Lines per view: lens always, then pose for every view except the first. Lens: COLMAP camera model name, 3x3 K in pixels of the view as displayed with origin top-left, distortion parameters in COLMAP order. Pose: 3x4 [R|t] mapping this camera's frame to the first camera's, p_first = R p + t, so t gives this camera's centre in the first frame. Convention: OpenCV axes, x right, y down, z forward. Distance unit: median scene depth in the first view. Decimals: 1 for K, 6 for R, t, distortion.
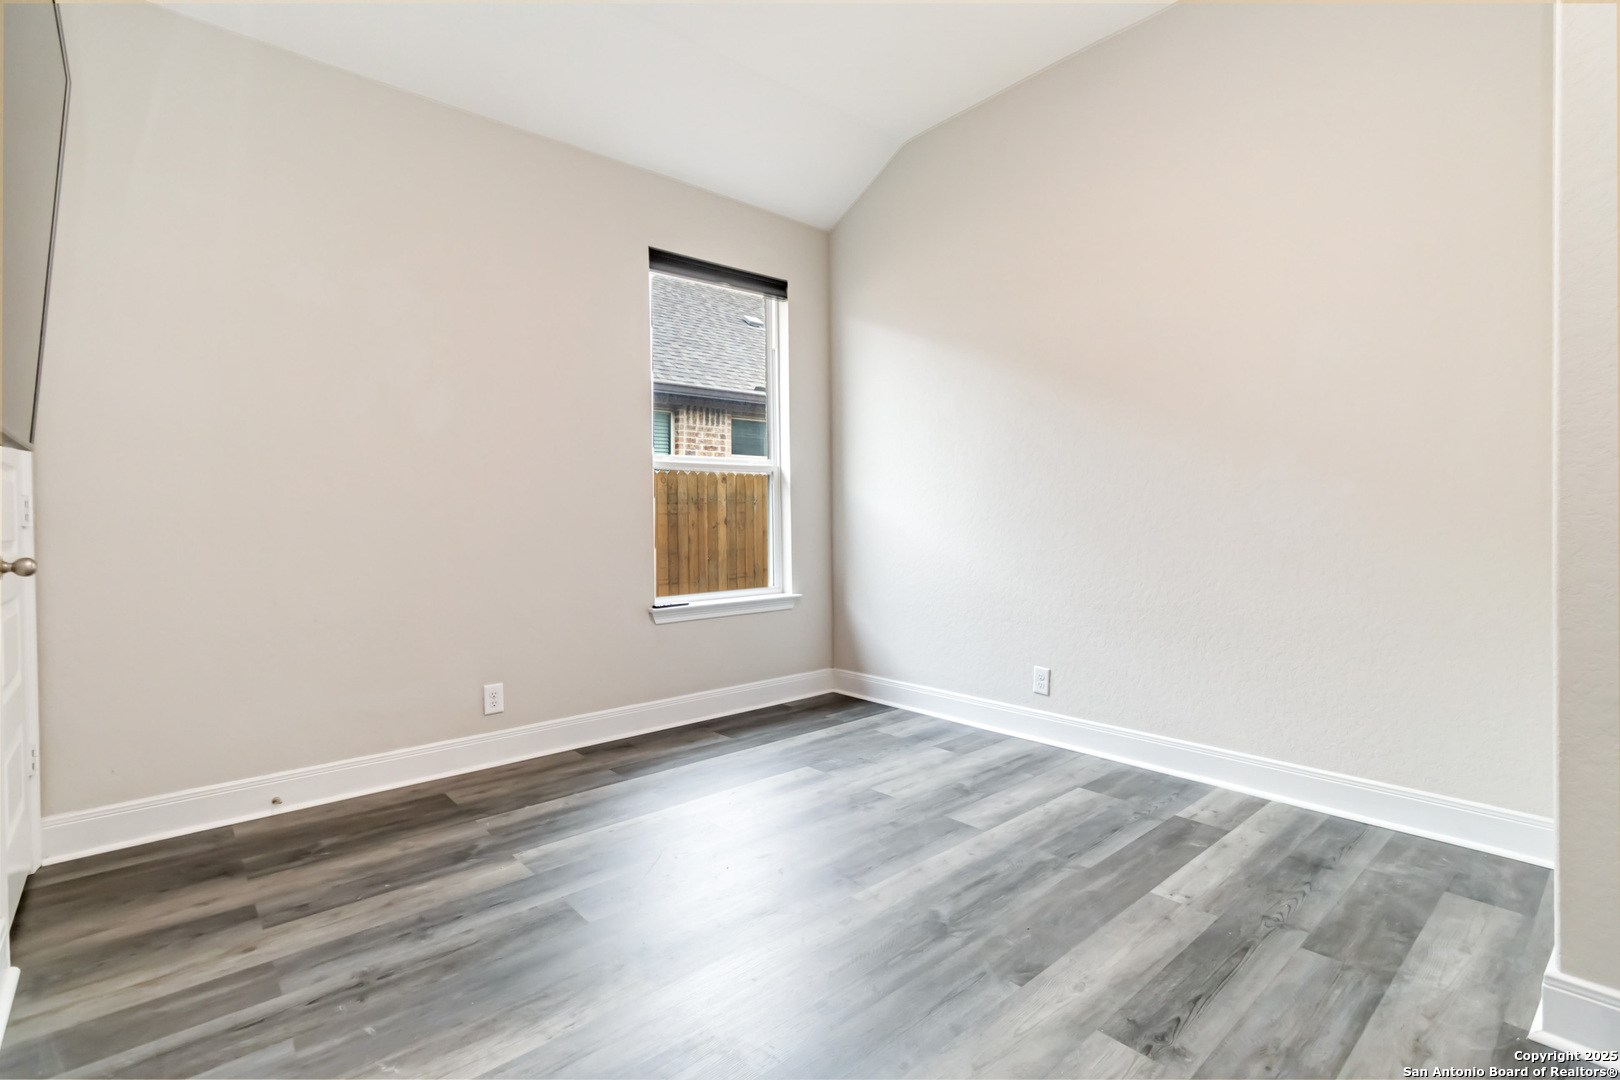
lens RADIAL K [[755.1, 0, 810.2], [0, 755.1, 531.8], [0, 0, 1]] dist [0.002682, 0.000369]
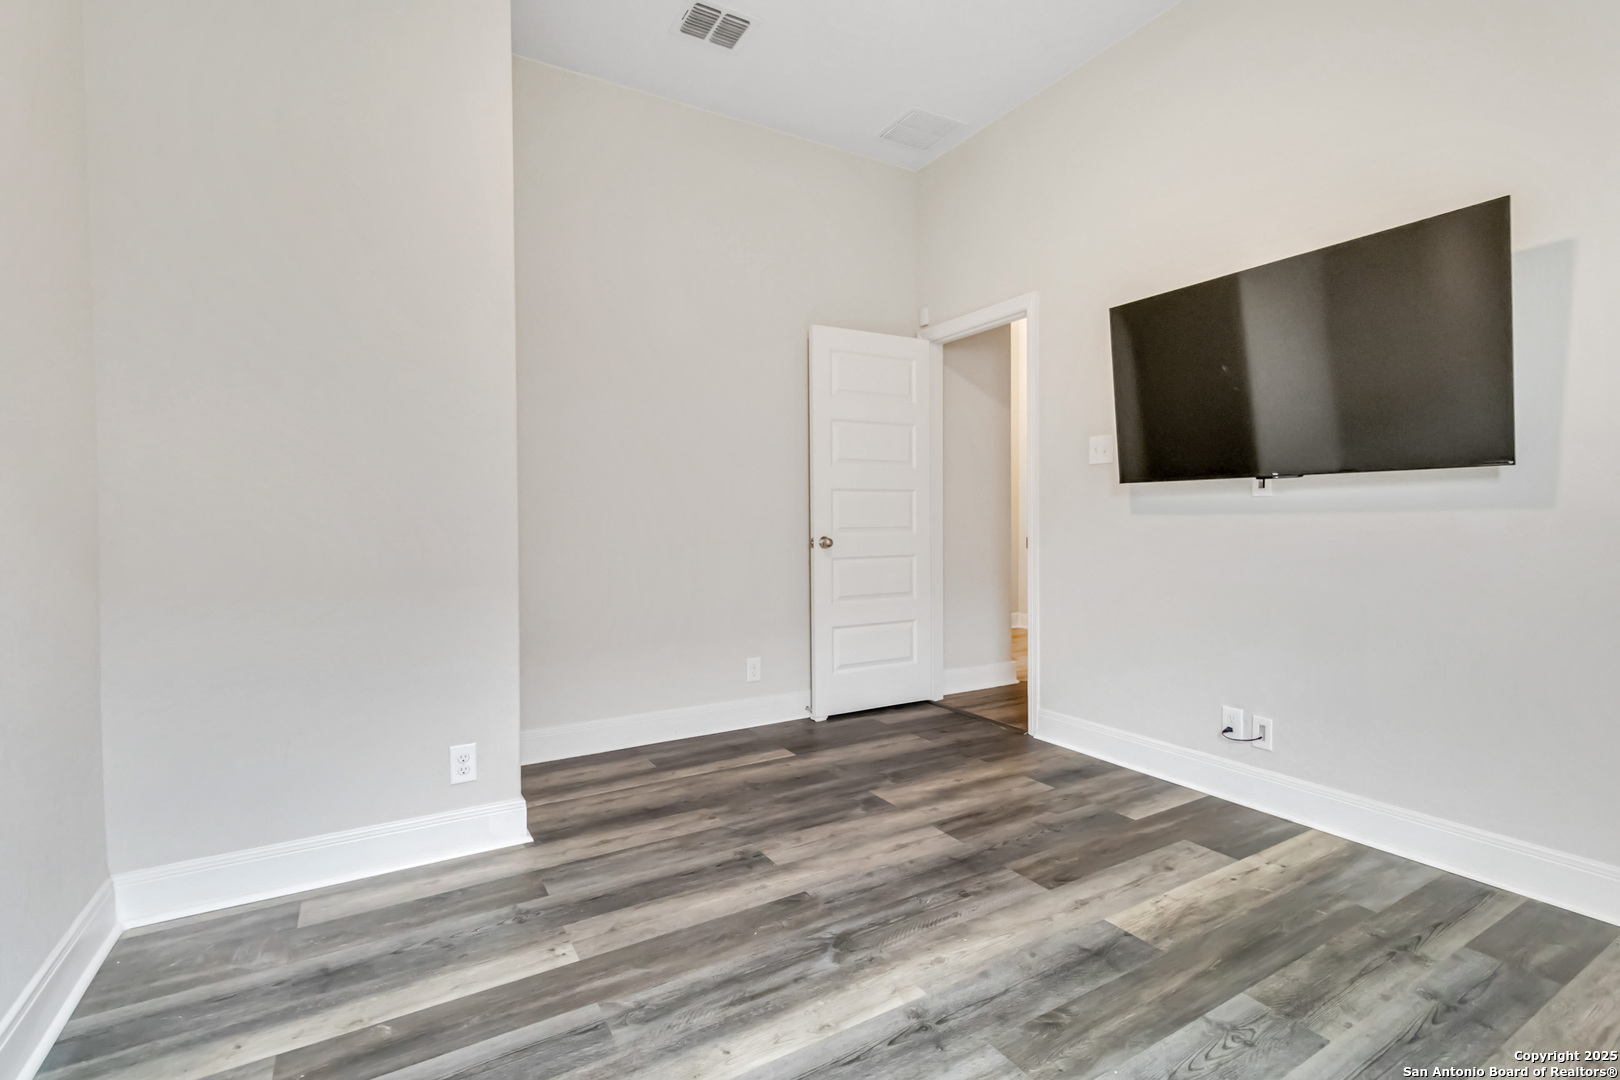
lens RADIAL K [[755.1, 0, 810.4], [0, 755.1, 533.2], [0, 0, 1]] dist [0.002682, 0.000369]
pose [[-0.982597, 0.016732, 0.184997, 0.020086], [0.023506, 0.999129, 0.034483, -0.042771], [-0.184259, 0.038232, -0.982134, 1.930345]]
